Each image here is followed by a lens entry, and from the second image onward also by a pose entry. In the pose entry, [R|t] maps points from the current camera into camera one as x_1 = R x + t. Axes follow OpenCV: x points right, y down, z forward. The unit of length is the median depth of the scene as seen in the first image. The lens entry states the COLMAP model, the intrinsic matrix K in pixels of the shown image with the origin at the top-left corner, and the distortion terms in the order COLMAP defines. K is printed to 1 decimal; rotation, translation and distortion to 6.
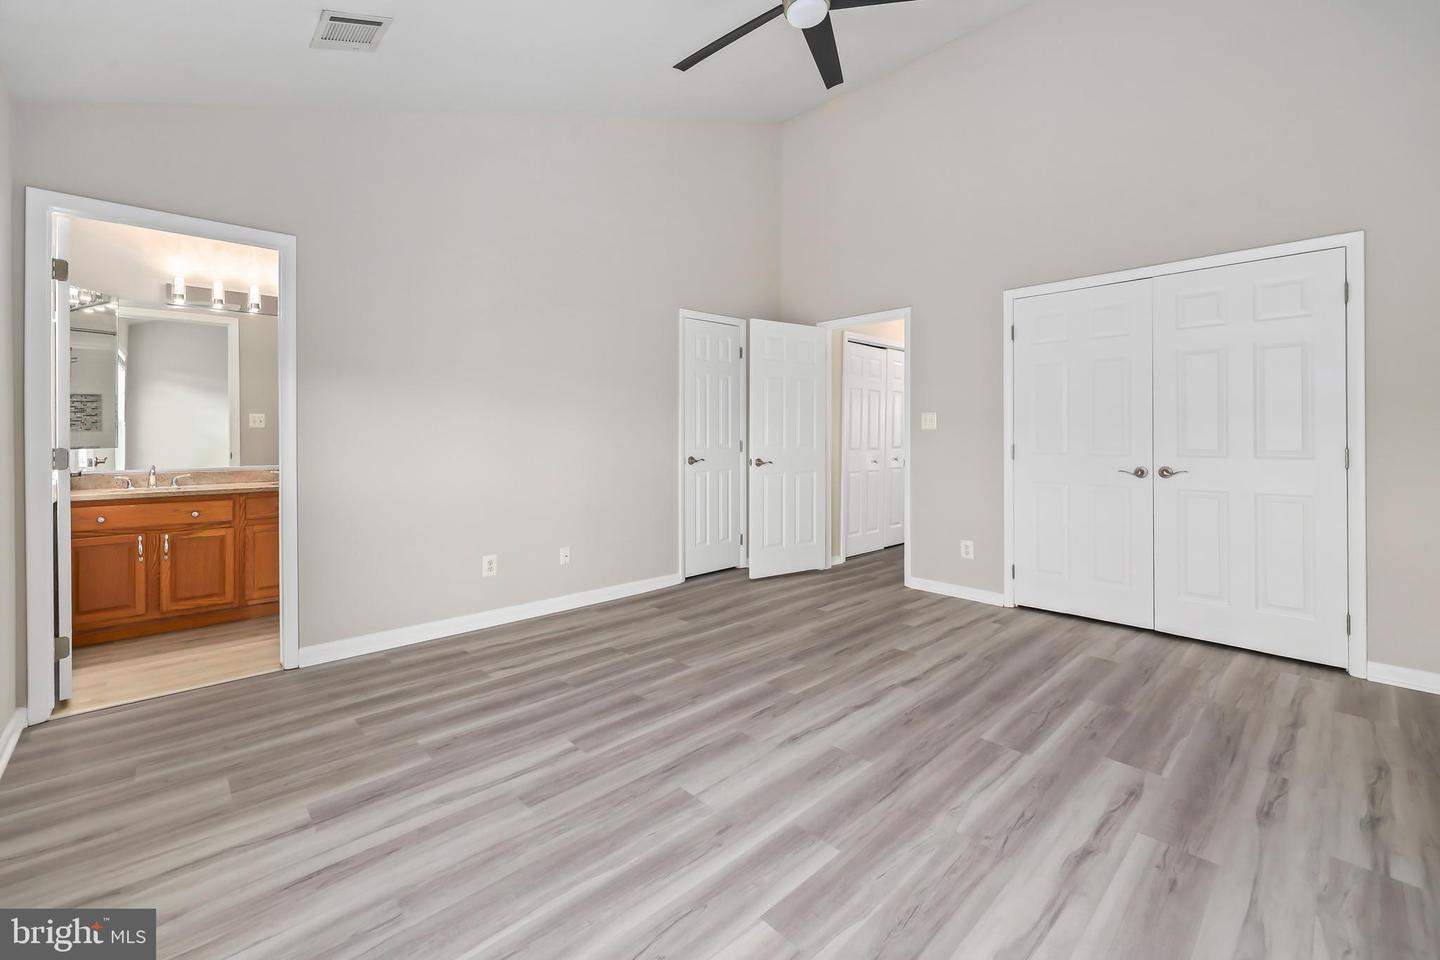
lens RADIAL K [[580.6, 0, 717.3], [0, 580.6, 448.0], [0, 0, 1]] dist [0.000607, 0.000138]
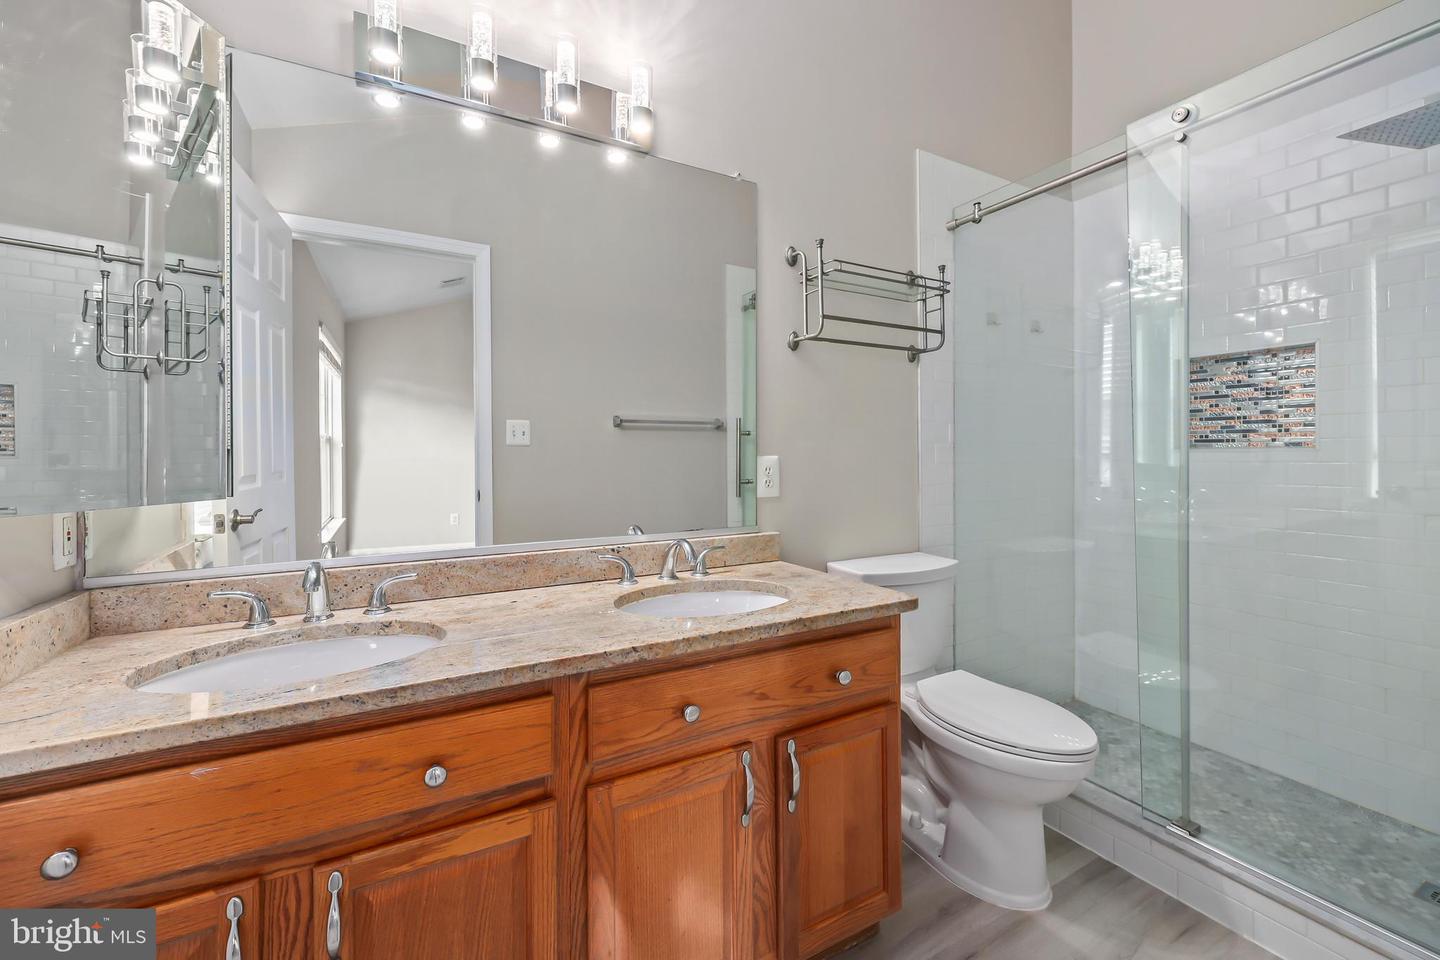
lens RADIAL K [[586.0, 0, 725.5], [0, 586.0, 475.1], [0, 0, 1]] dist [0.000074, 0.000271]
pose [[0.967985, -0.002474, -0.250997, -0.656868], [0.004020, 0.999976, 0.005648, -0.012208], [0.250977, -0.006476, 0.967971, 0.725307]]
